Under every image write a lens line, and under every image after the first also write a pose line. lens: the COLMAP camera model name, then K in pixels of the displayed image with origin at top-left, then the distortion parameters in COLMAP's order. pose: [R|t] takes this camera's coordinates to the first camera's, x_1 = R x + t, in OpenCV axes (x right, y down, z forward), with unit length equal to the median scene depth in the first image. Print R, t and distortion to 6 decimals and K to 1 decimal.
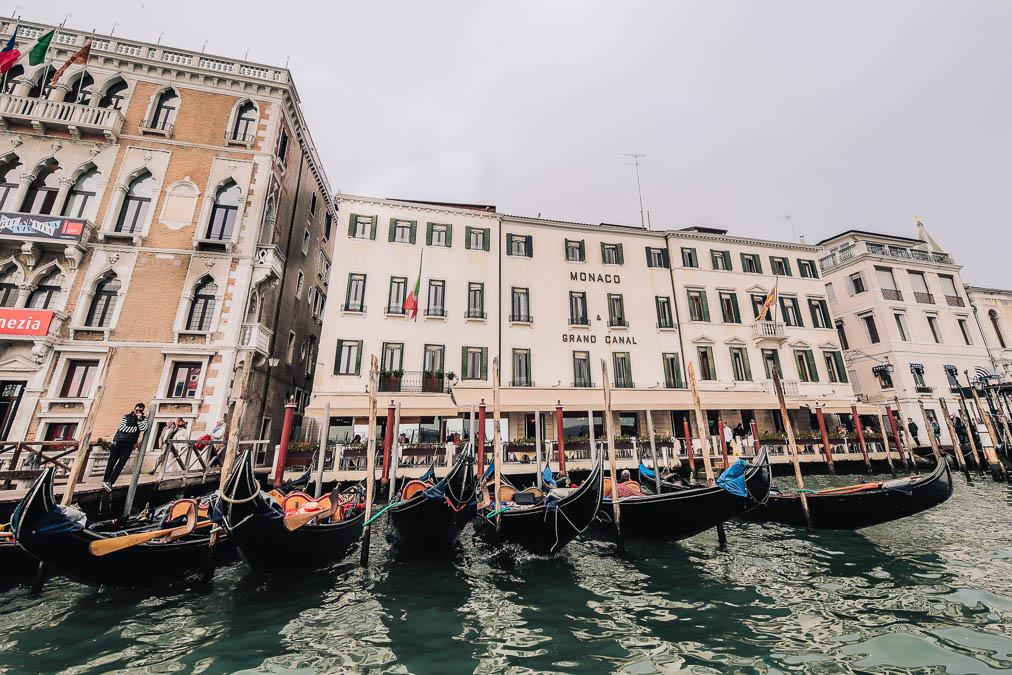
lens RADIAL K [[409.2, 0, 510.5], [0, 409.2, 289.7], [0, 0, 1]] dist [-0.007623, 0.000701]
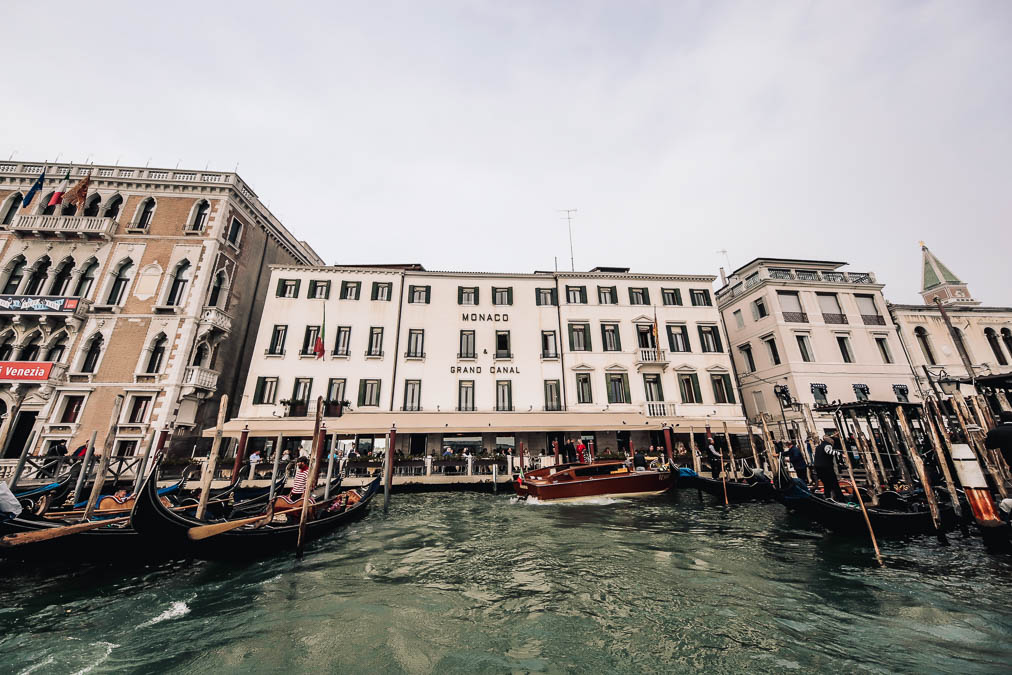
lens RADIAL K [[324.8, 0, 504.4], [0, 324.8, 338.2], [0, 0, 1]] dist [-0.008567, -0.000294]
pose [[0.986039, -0.050364, -0.158714, 0.440672], [0.051544, 0.998665, 0.003329, 0.032188], [0.158334, -0.011463, 0.987319, 0.103771]]
